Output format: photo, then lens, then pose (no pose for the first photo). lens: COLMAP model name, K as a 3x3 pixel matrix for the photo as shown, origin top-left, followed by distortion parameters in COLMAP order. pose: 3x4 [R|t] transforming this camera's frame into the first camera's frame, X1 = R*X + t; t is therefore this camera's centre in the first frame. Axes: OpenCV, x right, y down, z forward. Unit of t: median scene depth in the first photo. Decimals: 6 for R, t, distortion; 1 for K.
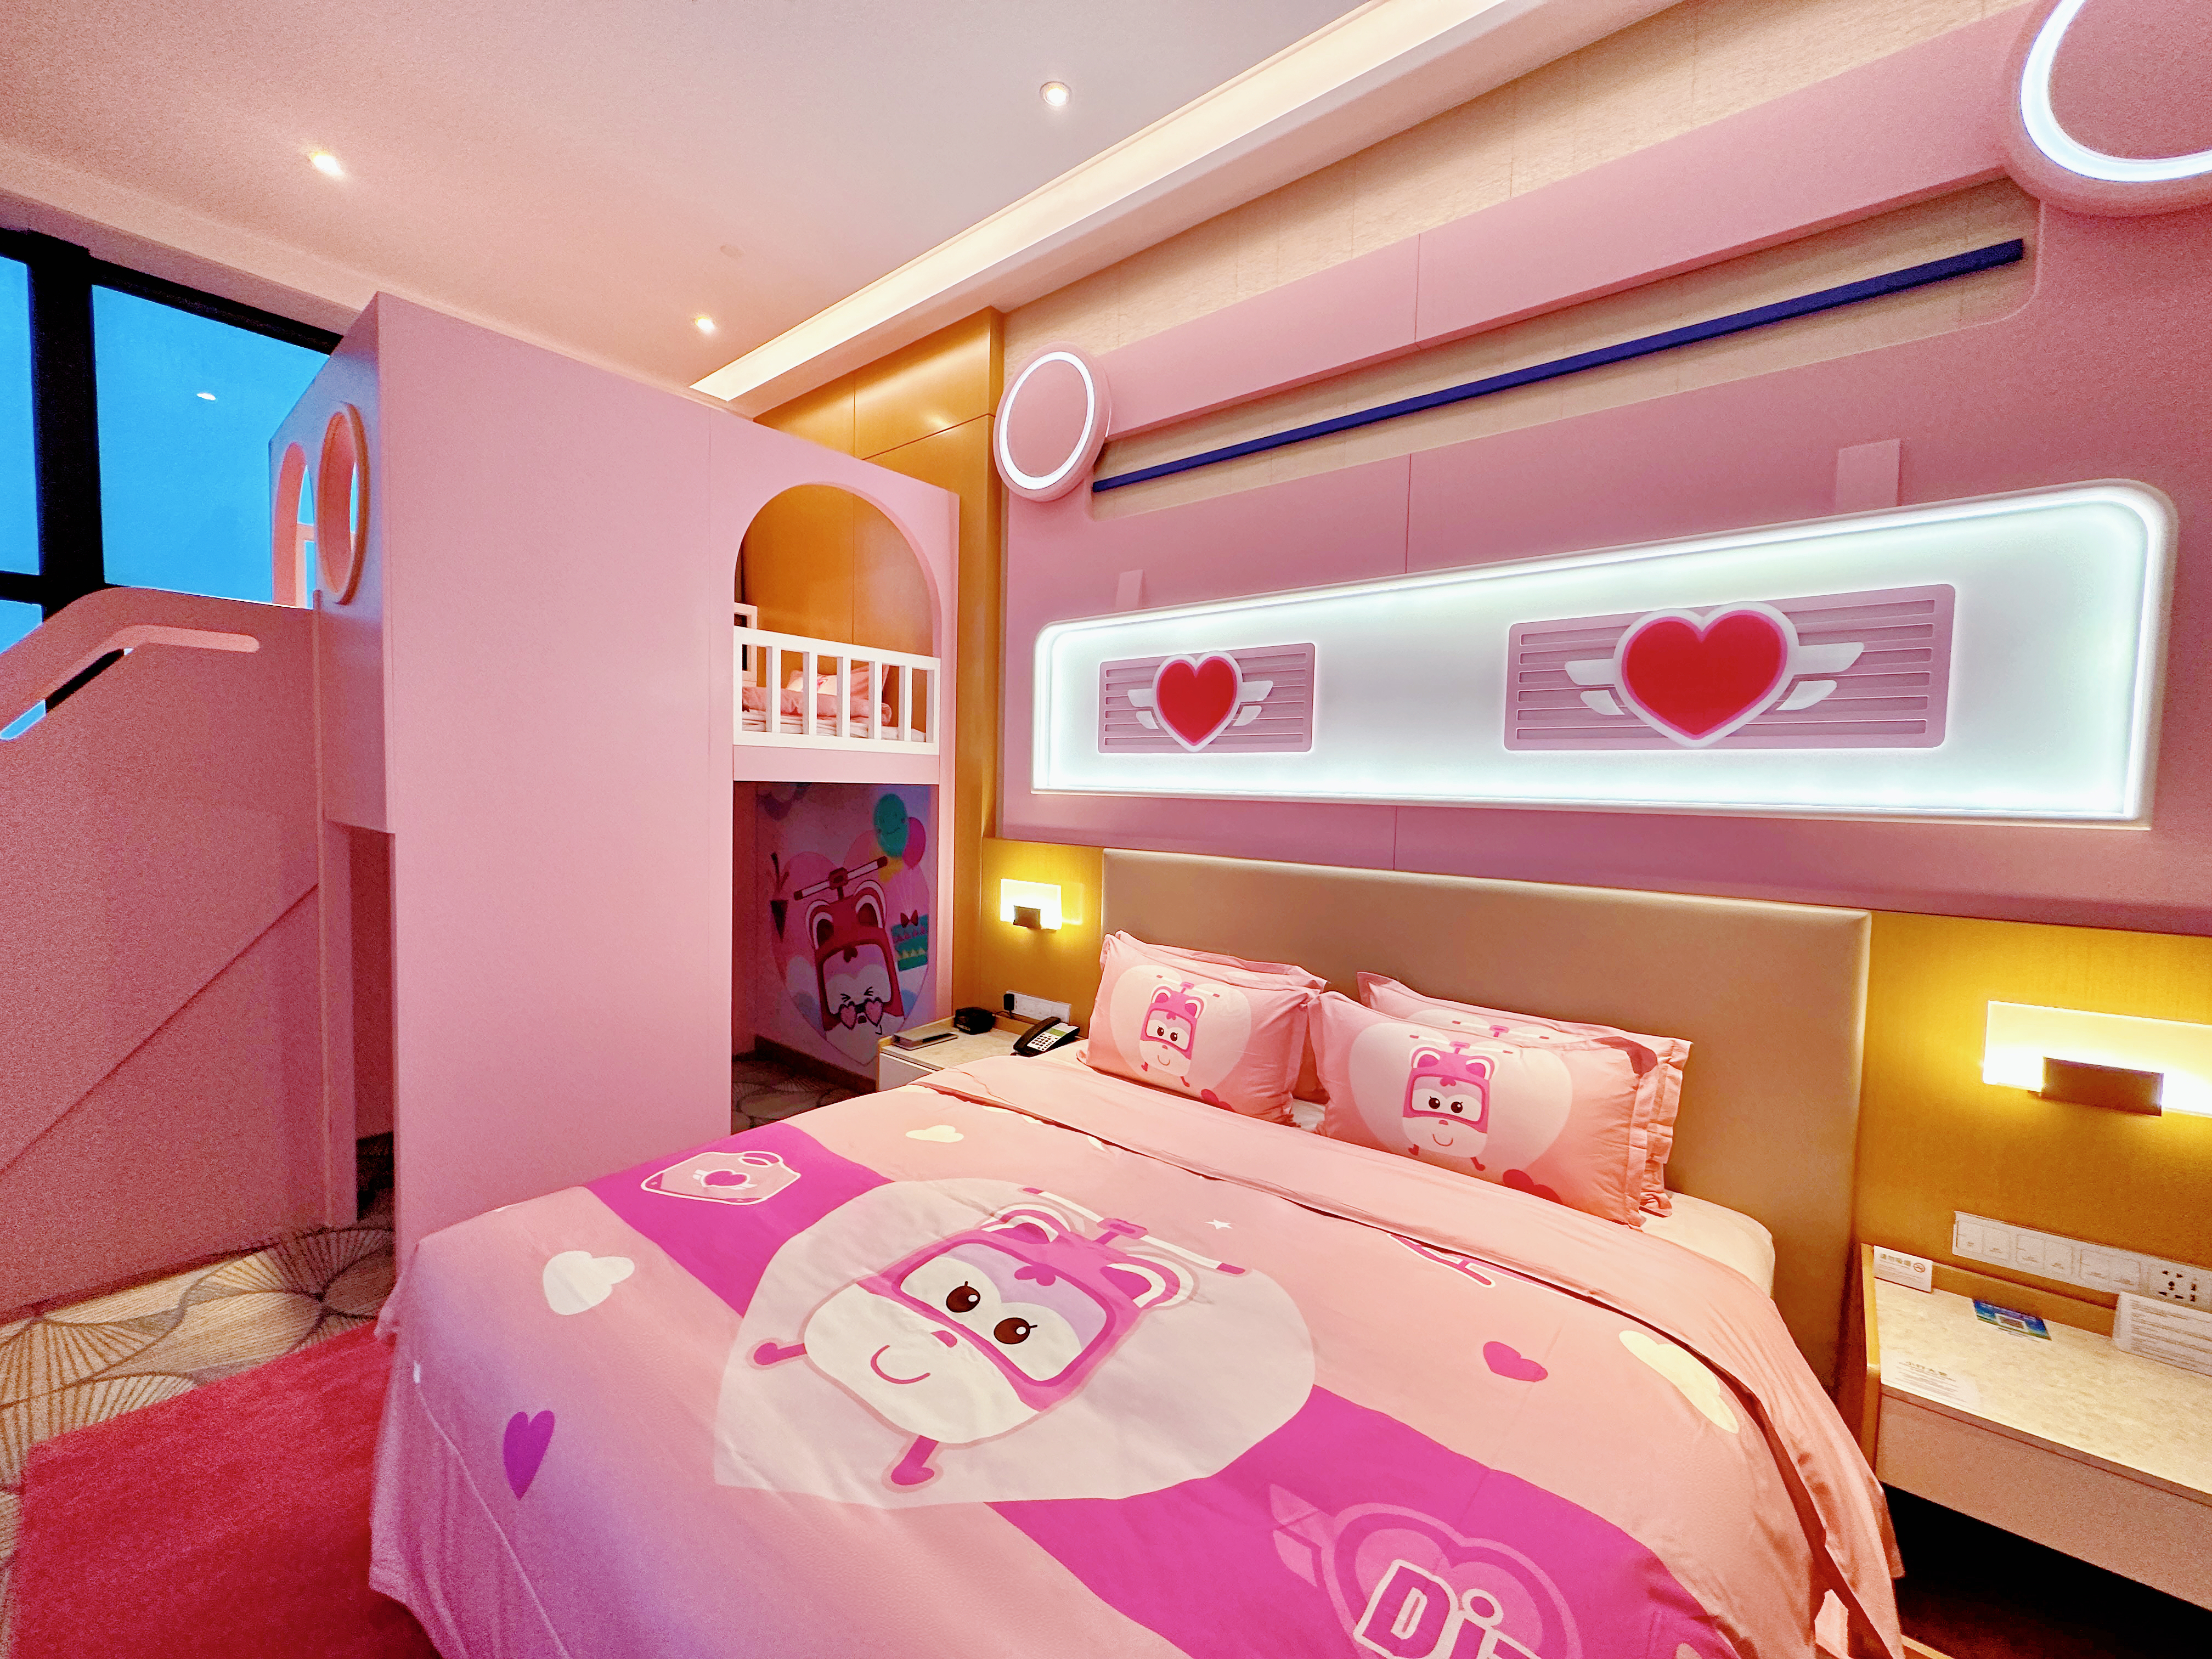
lens RADIAL K [[884.6, 0, 1106.0], [0, 884.6, 829.5], [0, 0, 1]] dist [0.001883, -0.000124]
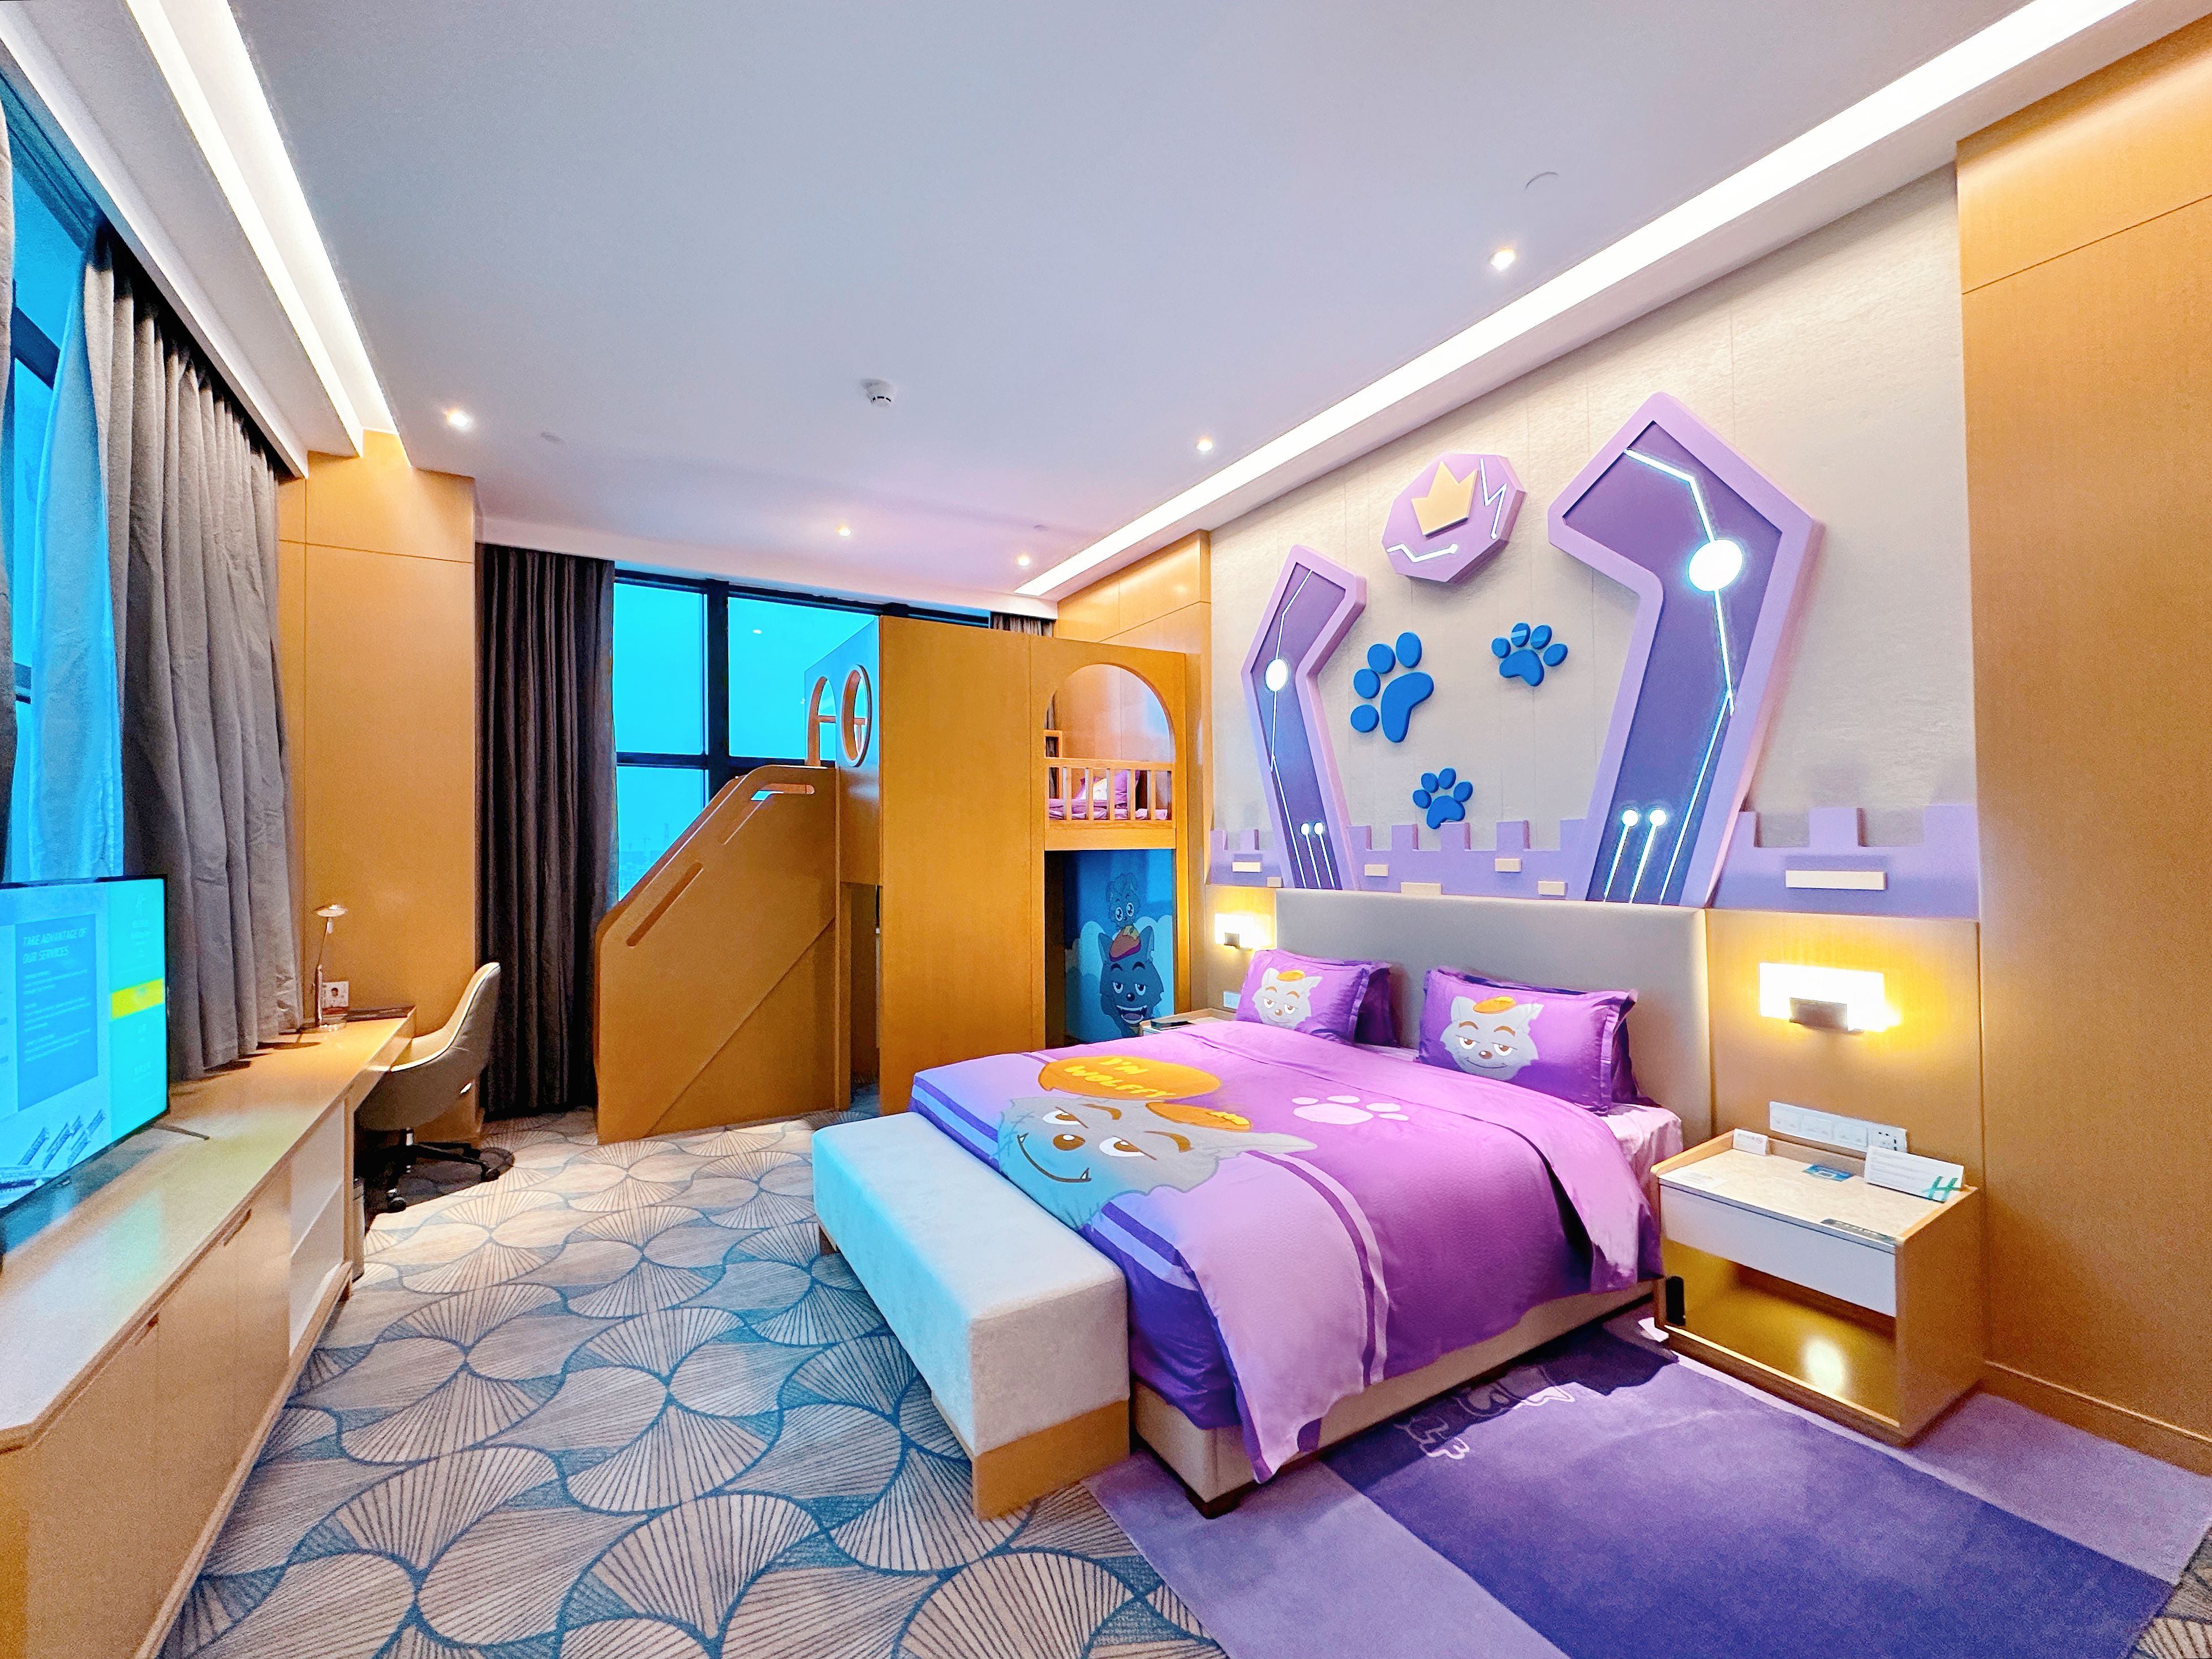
lens RADIAL K [[884.7, 0, 1106.0], [0, 884.7, 829.5], [0, 0, 1]] dist [0.001883, -0.000124]
pose [[0.942236, -0.044661, -0.331959, 0.213652], [0.023699, 0.997476, -0.066931, 0.017125], [0.334110, 0.055197, 0.940916, -0.473763]]
